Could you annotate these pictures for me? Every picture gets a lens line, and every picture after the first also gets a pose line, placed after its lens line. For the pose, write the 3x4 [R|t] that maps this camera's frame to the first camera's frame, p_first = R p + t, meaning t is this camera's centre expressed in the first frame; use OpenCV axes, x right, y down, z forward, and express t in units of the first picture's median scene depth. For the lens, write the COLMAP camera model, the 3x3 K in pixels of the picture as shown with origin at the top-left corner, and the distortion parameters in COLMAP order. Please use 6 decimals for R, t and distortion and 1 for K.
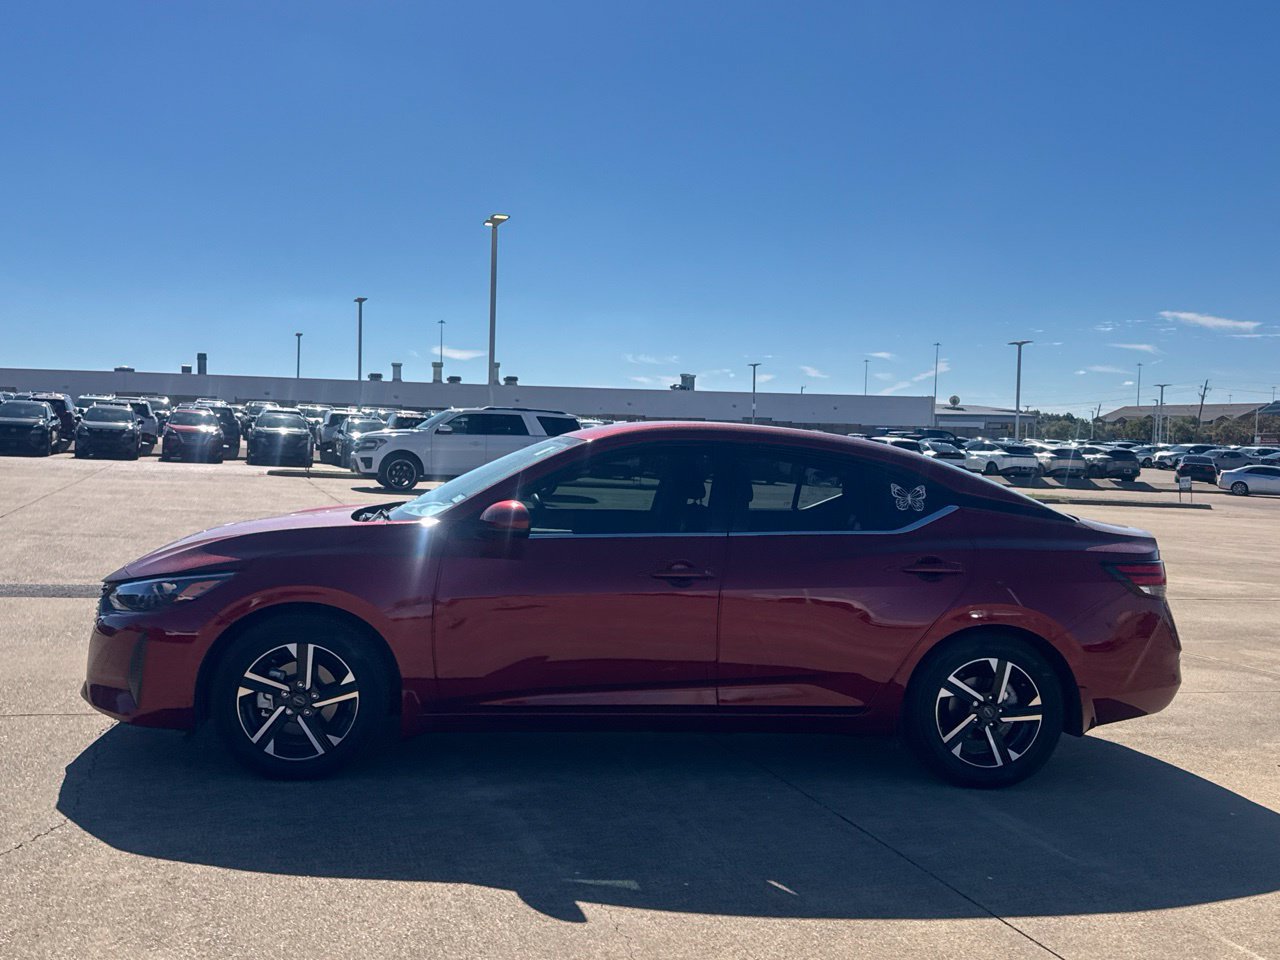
lens RADIAL K [[1263.9, 0, 639.0], [0, 1263.9, 493.4], [0, 0, 1]] dist [0.074112, 0.000000]
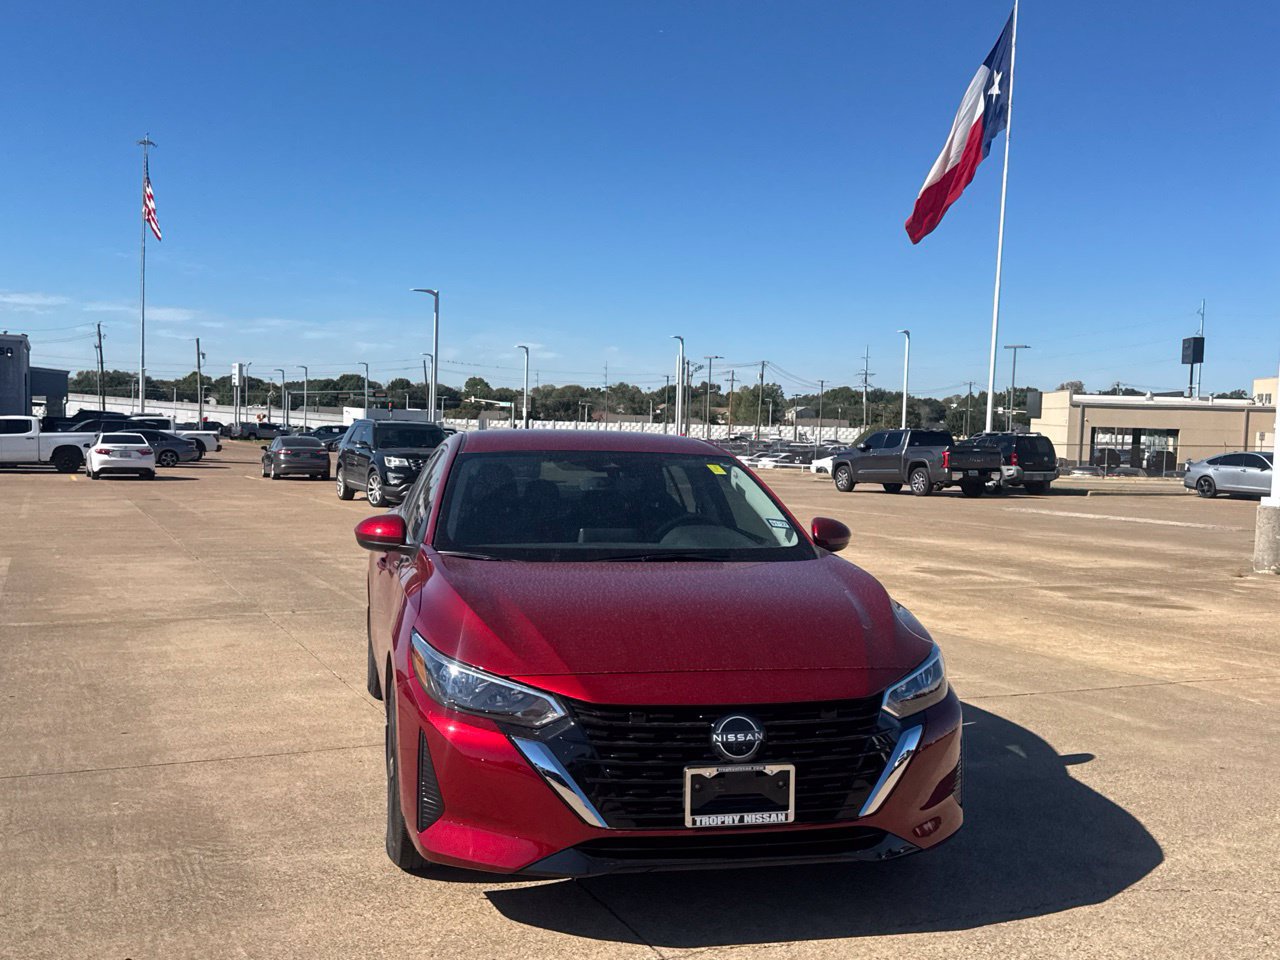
lens RADIAL K [[1263.9, 0, 635.5], [0, 1263.9, 487.7], [0, 0, 1]] dist [0.074112, 0.000000]
pose [[-0.102928, -0.083906, 0.991144, -1.094327], [0.013260, 0.996232, 0.085714, -0.108003], [-0.994600, 0.021964, -0.101427, 1.197625]]
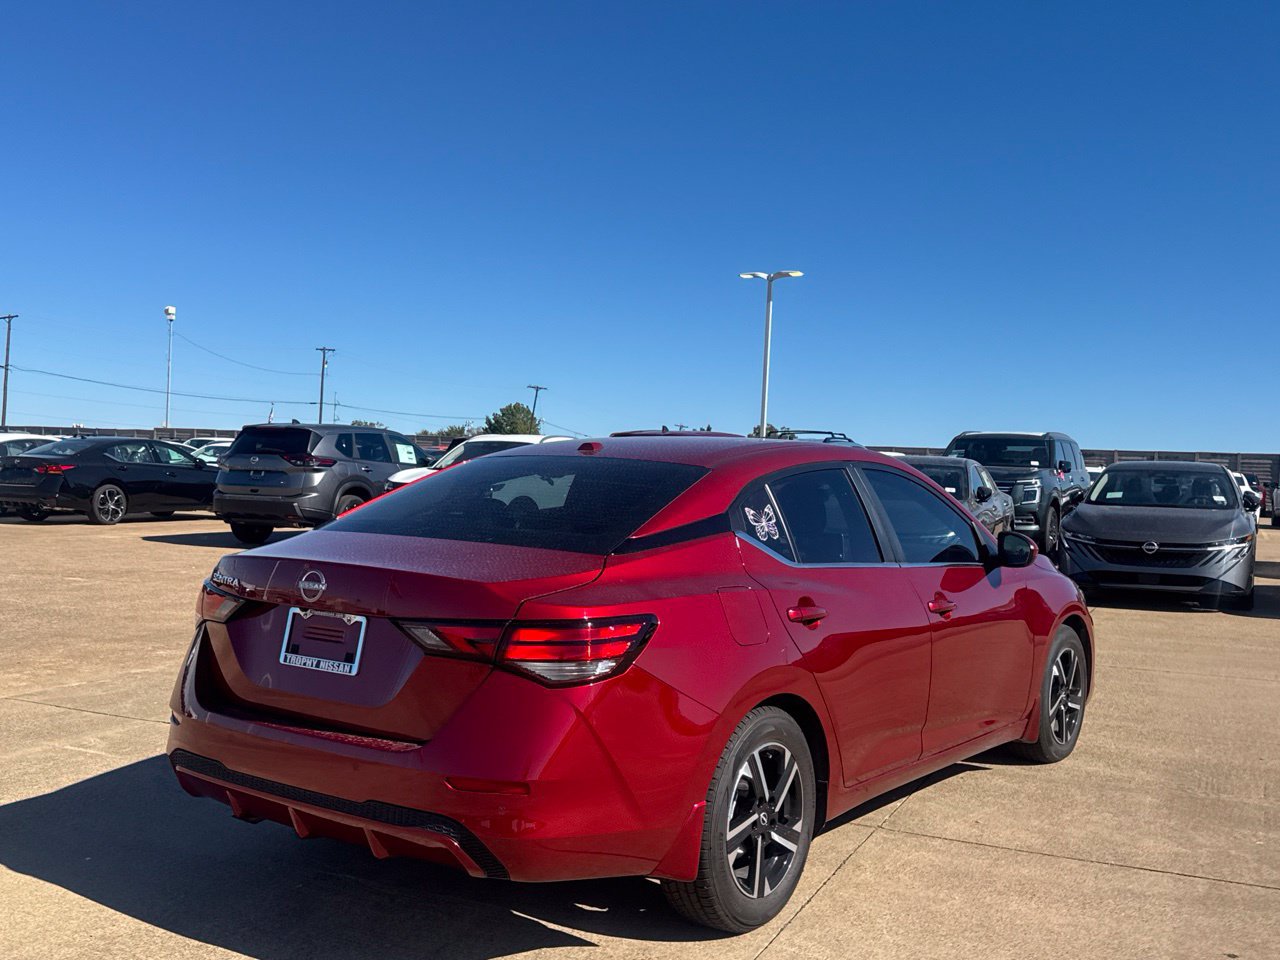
lens RADIAL K [[1263.9, 0, 643.9], [0, 1263.9, 483.3], [0, 0, 1]] dist [0.074112, 0.000000]
pose [[-0.682123, -0.051247, -0.729440, 0.818169], [-0.088644, 0.995980, 0.012921, -0.036237], [0.725845, 0.073475, -0.683923, 1.770860]]
